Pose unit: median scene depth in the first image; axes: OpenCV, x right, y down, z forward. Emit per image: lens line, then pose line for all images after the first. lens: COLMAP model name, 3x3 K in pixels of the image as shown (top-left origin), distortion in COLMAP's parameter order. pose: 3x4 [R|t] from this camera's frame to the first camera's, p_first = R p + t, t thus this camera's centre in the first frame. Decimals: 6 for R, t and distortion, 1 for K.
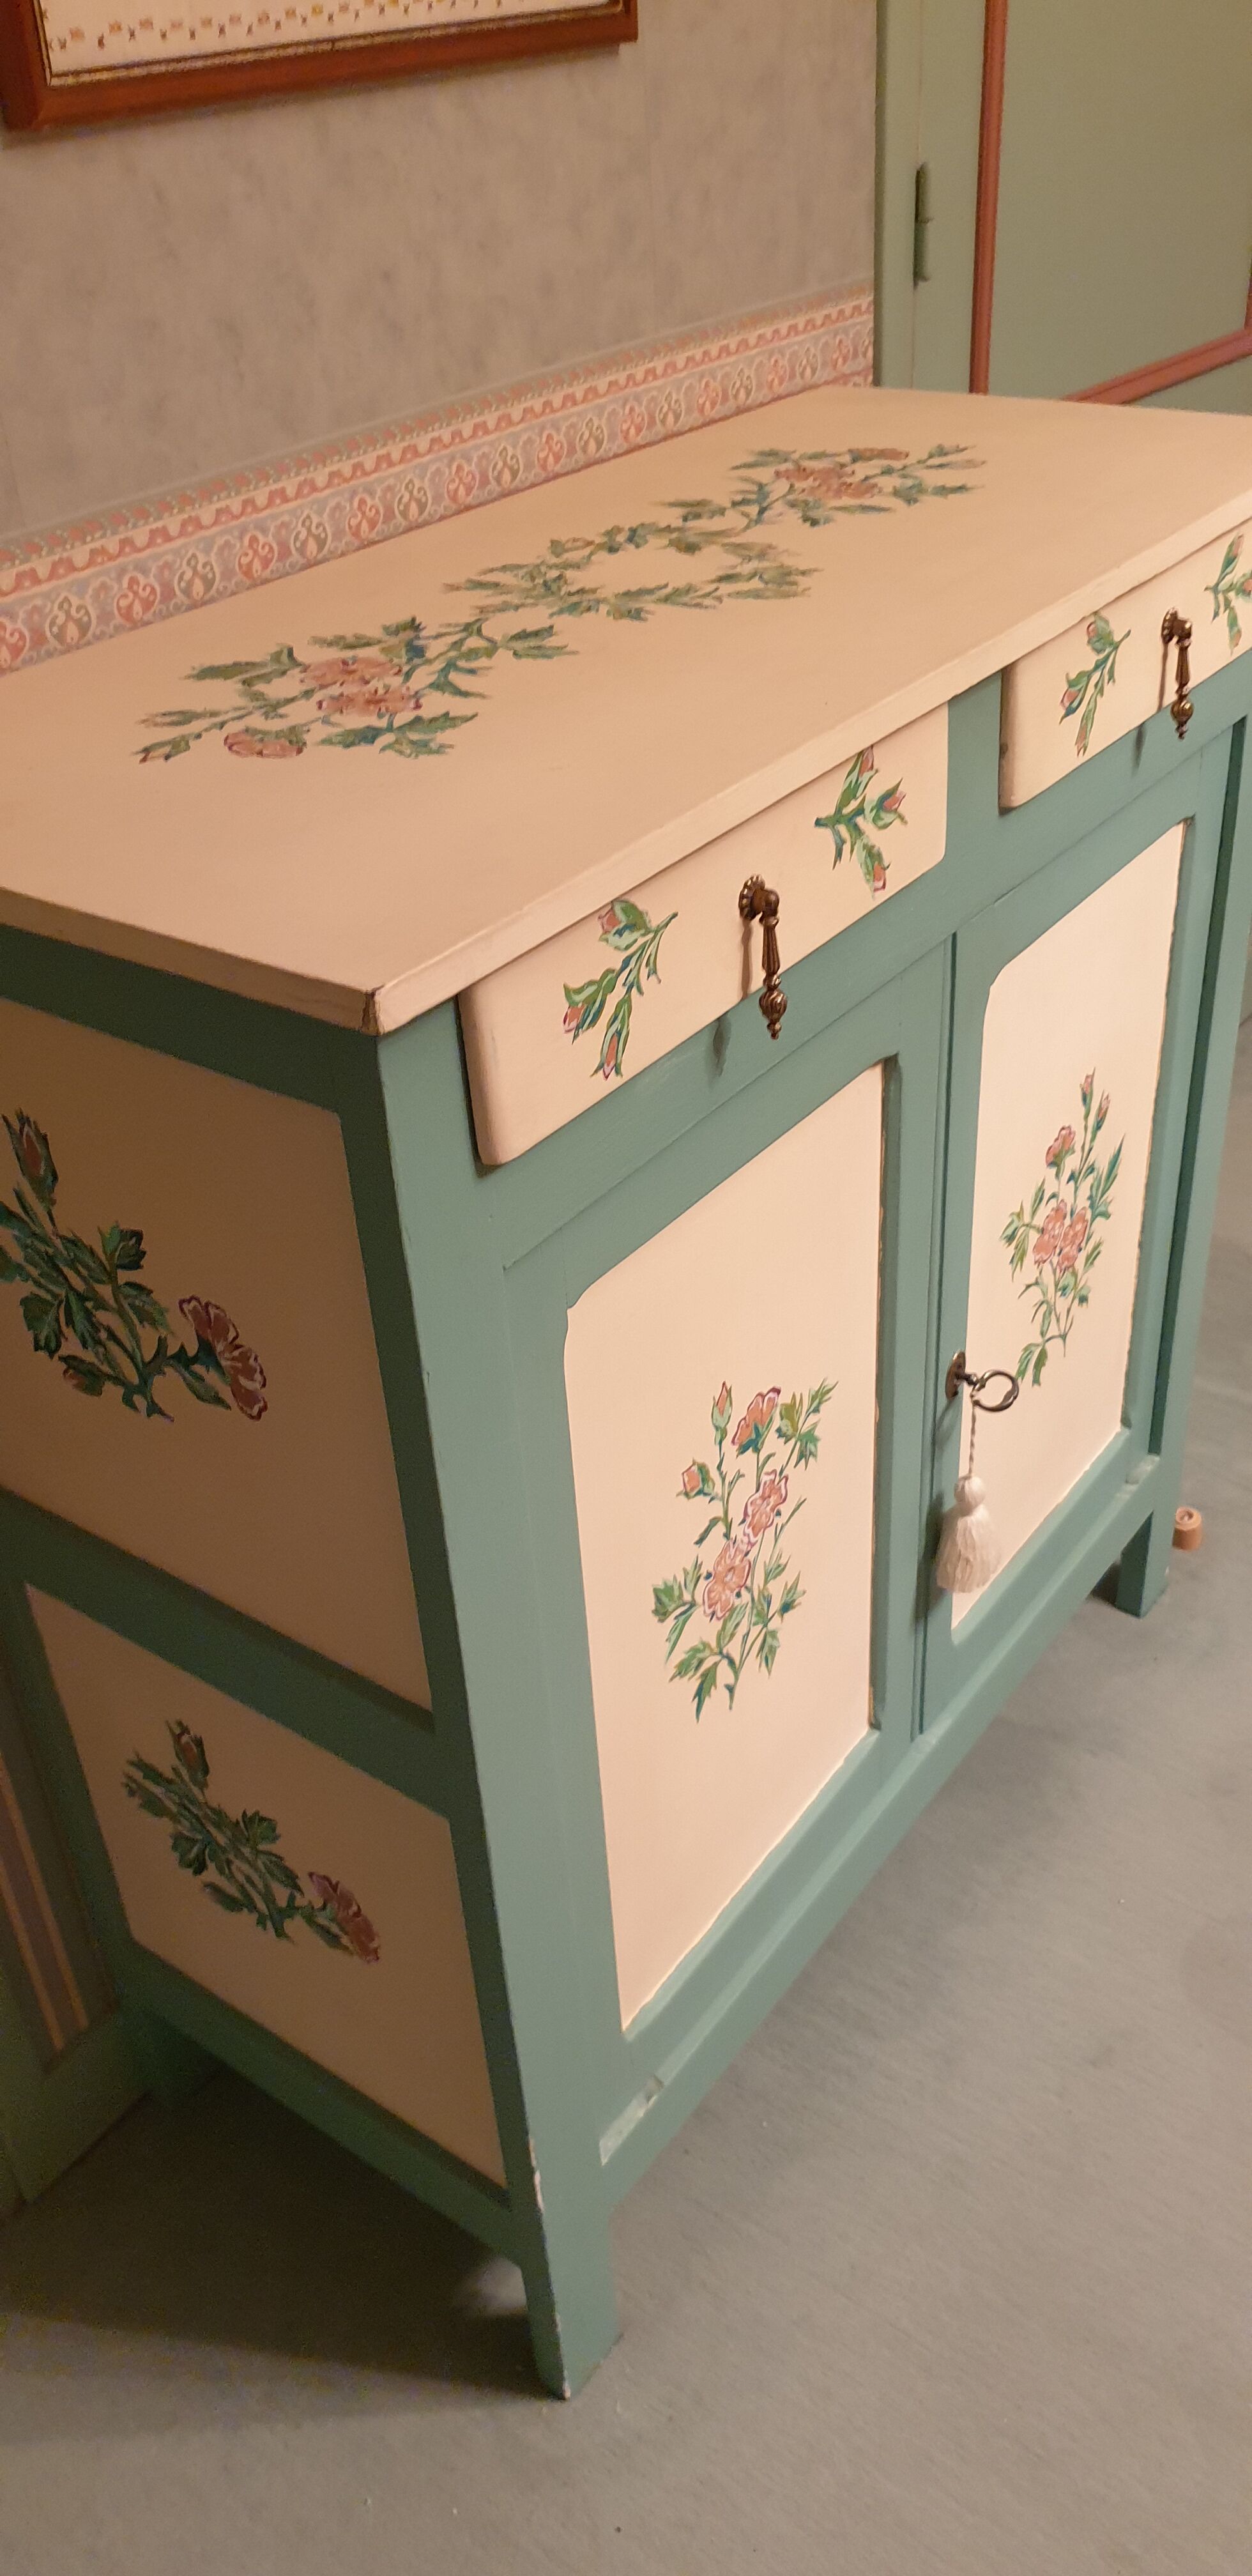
lens RADIAL K [[2057.9, 0, 627.8], [0, 2057.9, 1505.7], [0, 0, 1]] dist [0.045622, -0.071565]
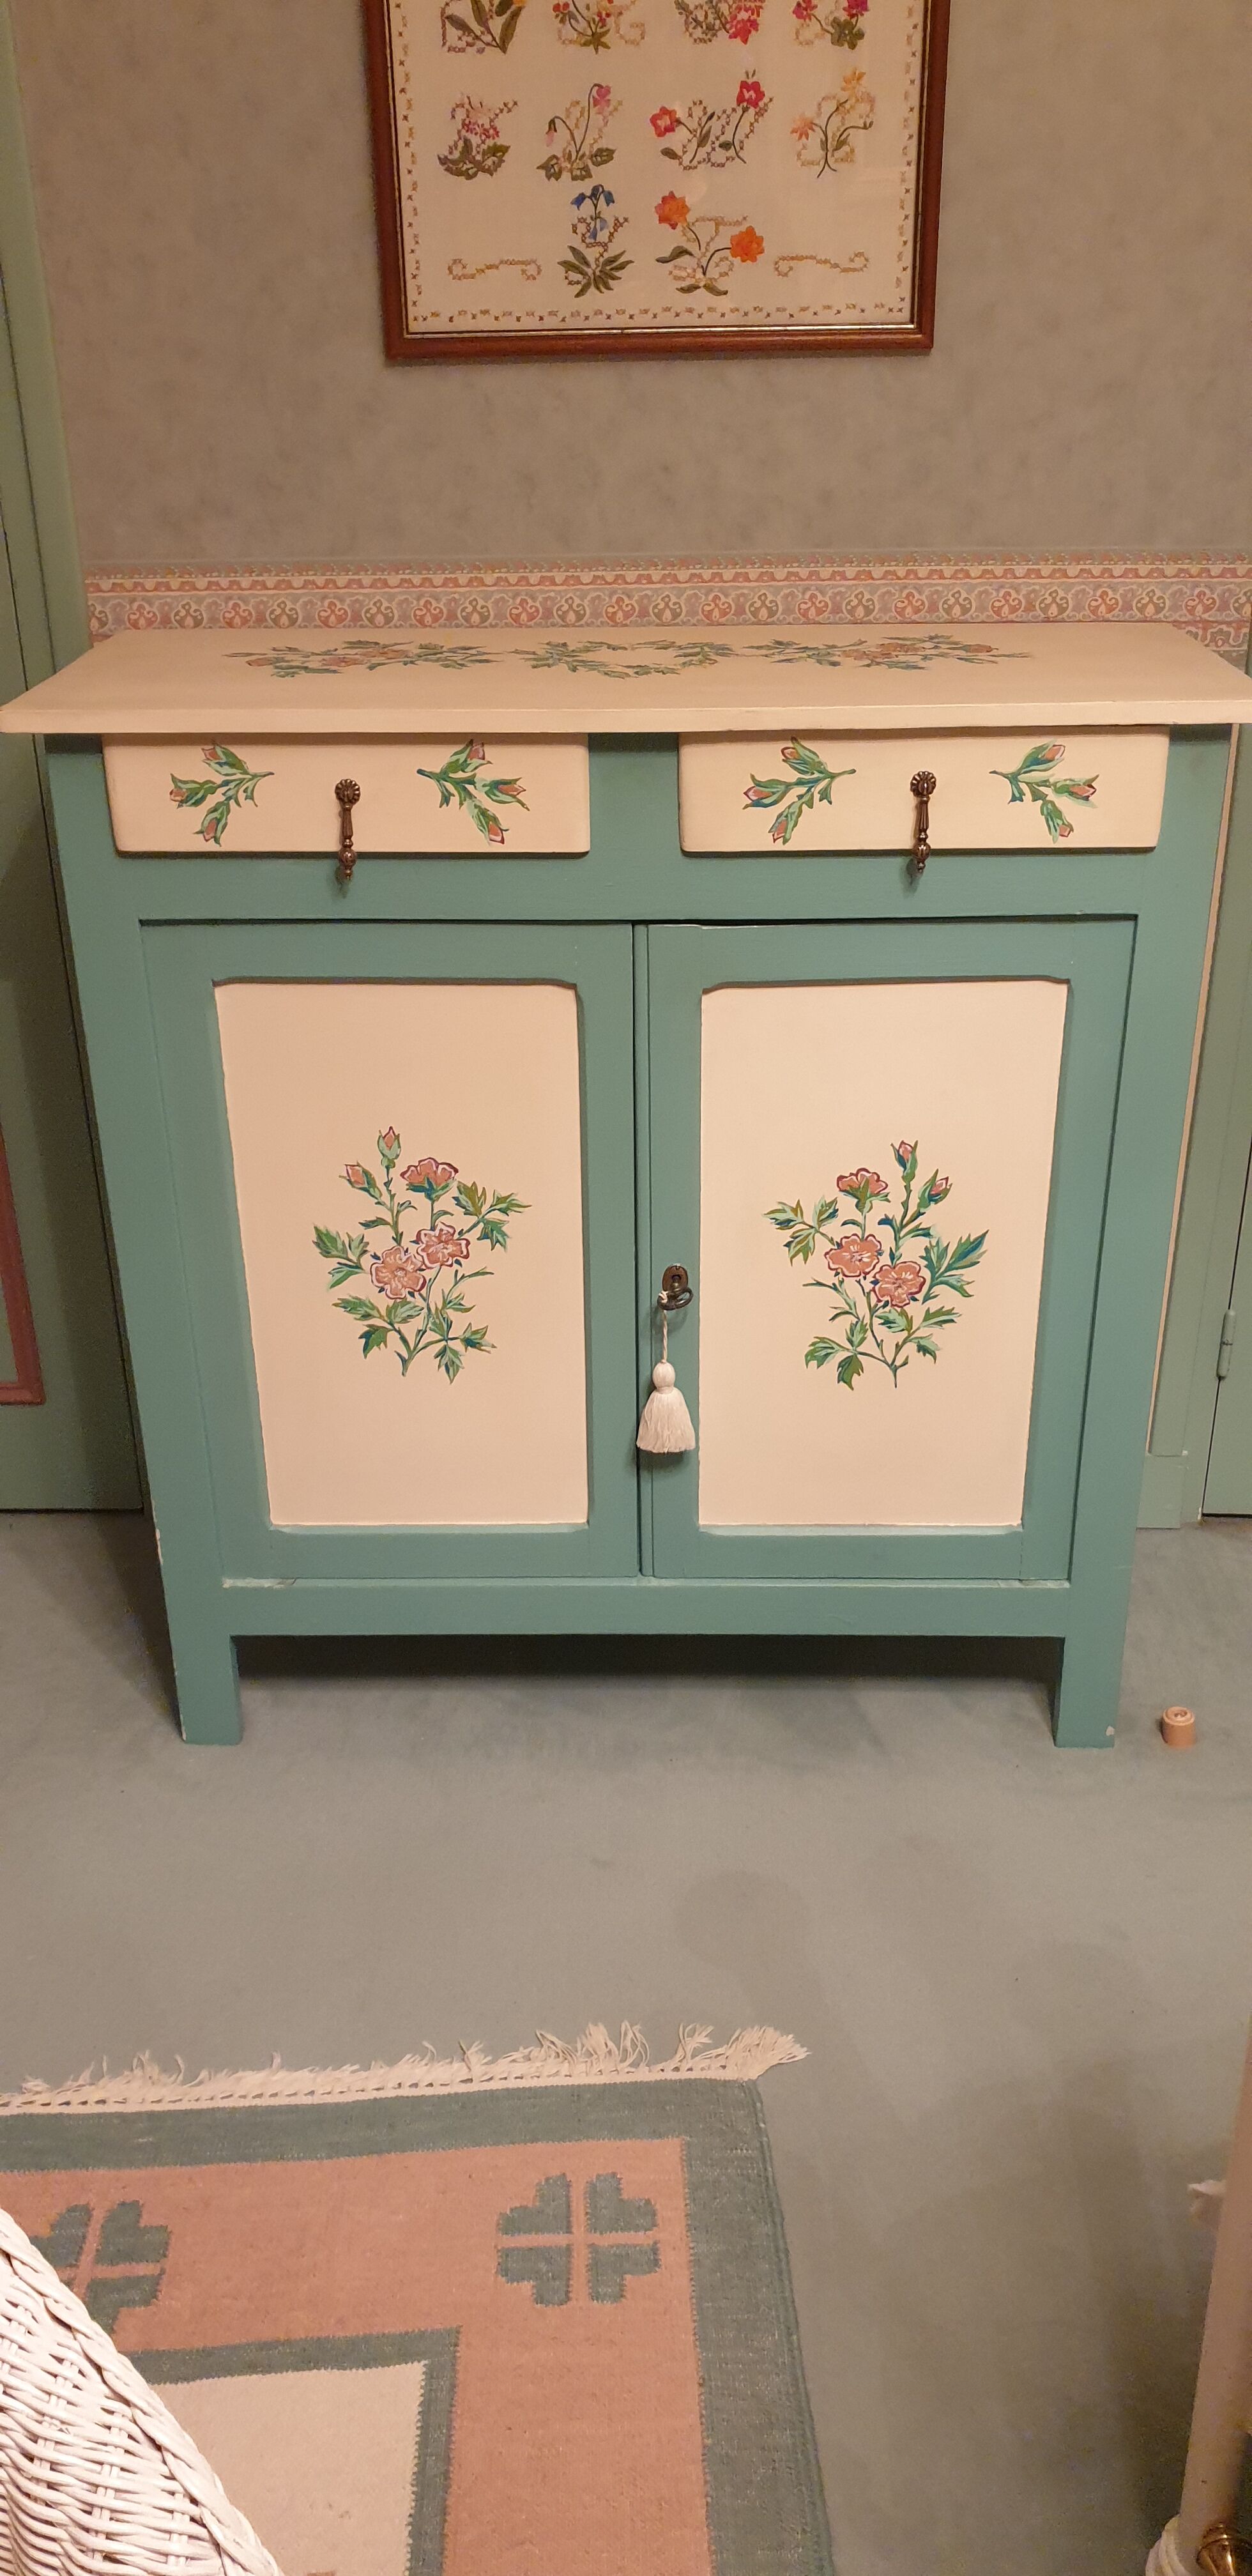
lens RADIAL K [[2156.3, 0, 624.5], [0, 2156.3, 1571.7], [0, 0, 1]] dist [0.230910, -0.467553]
pose [[0.530882, 0.464322, -0.708922, 1.479474], [-0.530551, 0.834417, 0.149211, -0.117895], [0.660818, 0.296906, 0.689323, 0.045910]]
